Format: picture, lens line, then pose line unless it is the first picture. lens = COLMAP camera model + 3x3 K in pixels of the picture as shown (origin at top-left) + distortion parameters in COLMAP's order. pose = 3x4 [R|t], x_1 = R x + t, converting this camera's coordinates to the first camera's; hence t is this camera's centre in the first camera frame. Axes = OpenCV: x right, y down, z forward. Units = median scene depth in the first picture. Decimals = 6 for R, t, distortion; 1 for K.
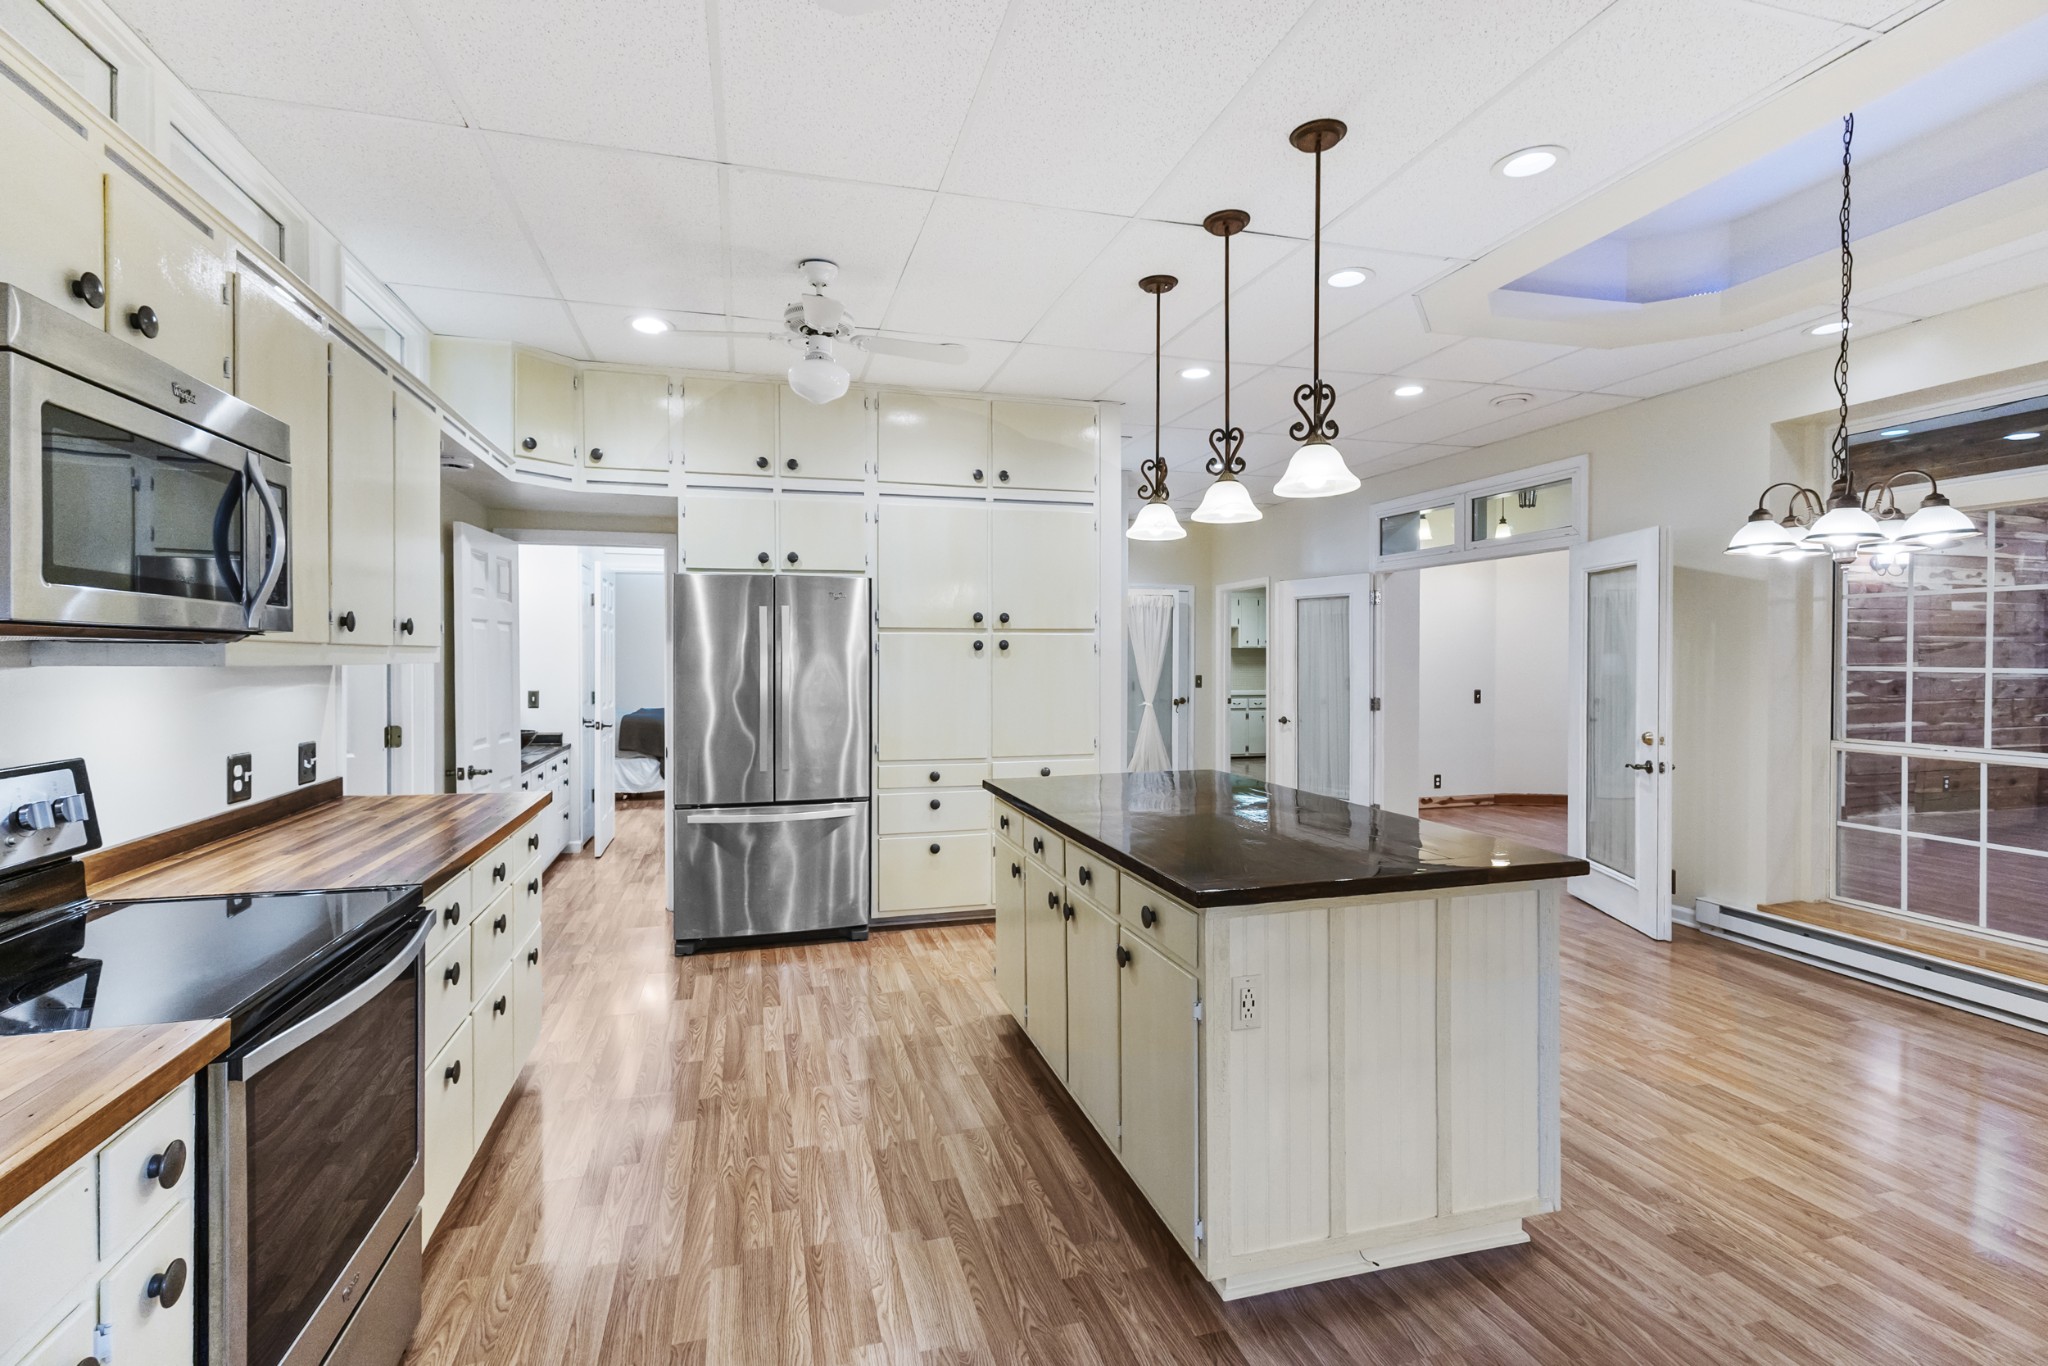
lens RADIAL K [[962.1, 0, 1023.9], [0, 962.1, 669.4], [0, 0, 1]] dist [0.005024, 0.000442]
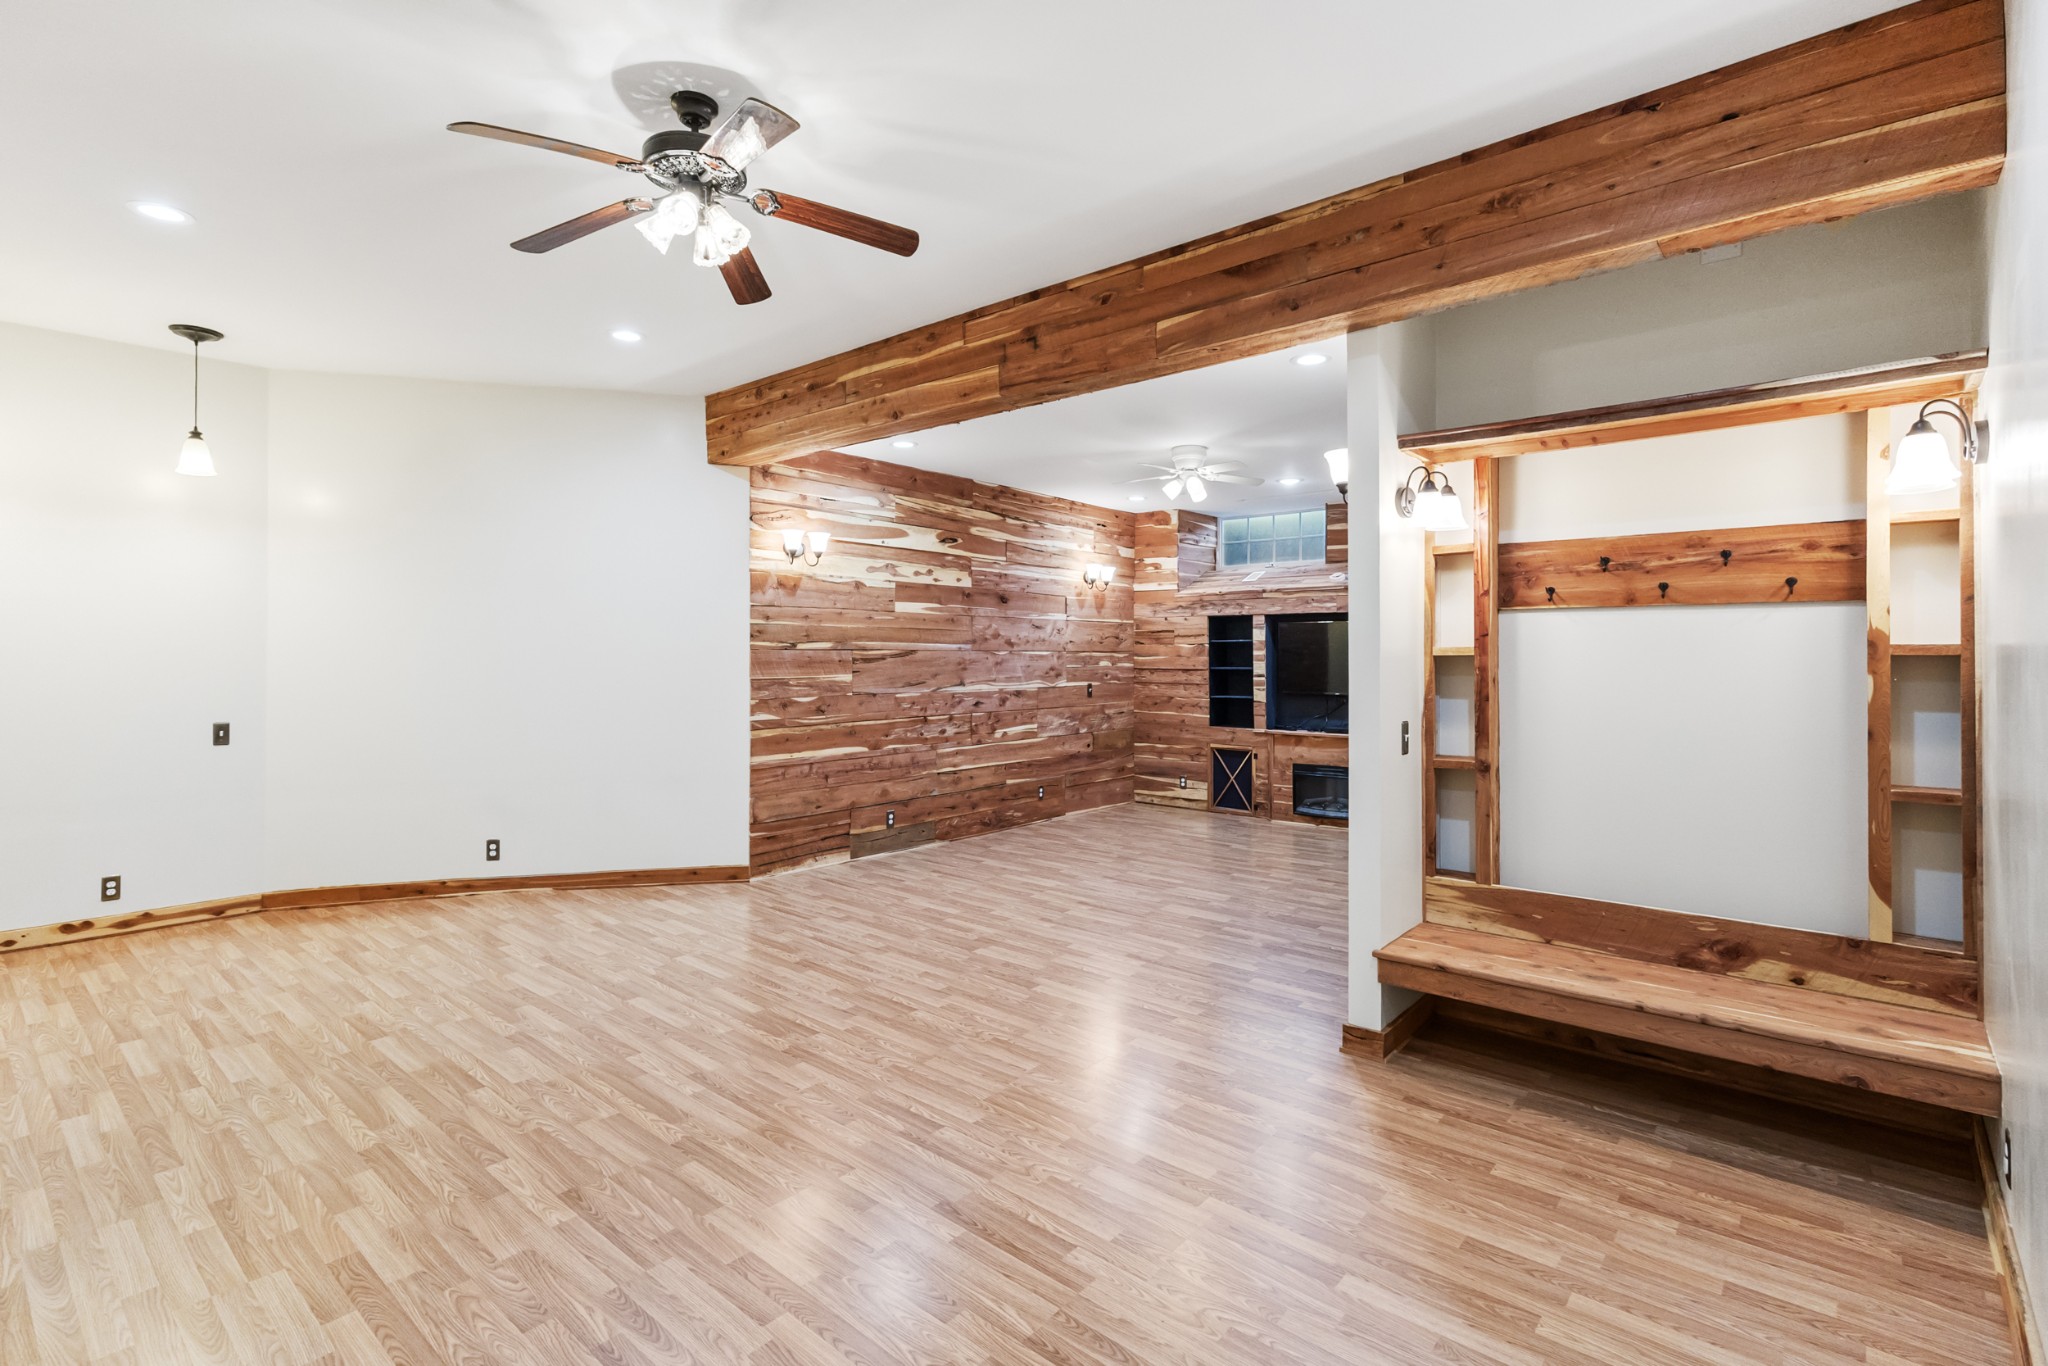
lens RADIAL K [[962.1, 0, 1033.5], [0, 962.1, 671.4], [0, 0, 1]] dist [0.005024, 0.000442]
pose [[0.834836, -0.005232, 0.550474, 0.581664], [0.007712, 0.999968, -0.002192, -0.006370], [-0.550445, 0.006075, 0.834849, 0.227137]]
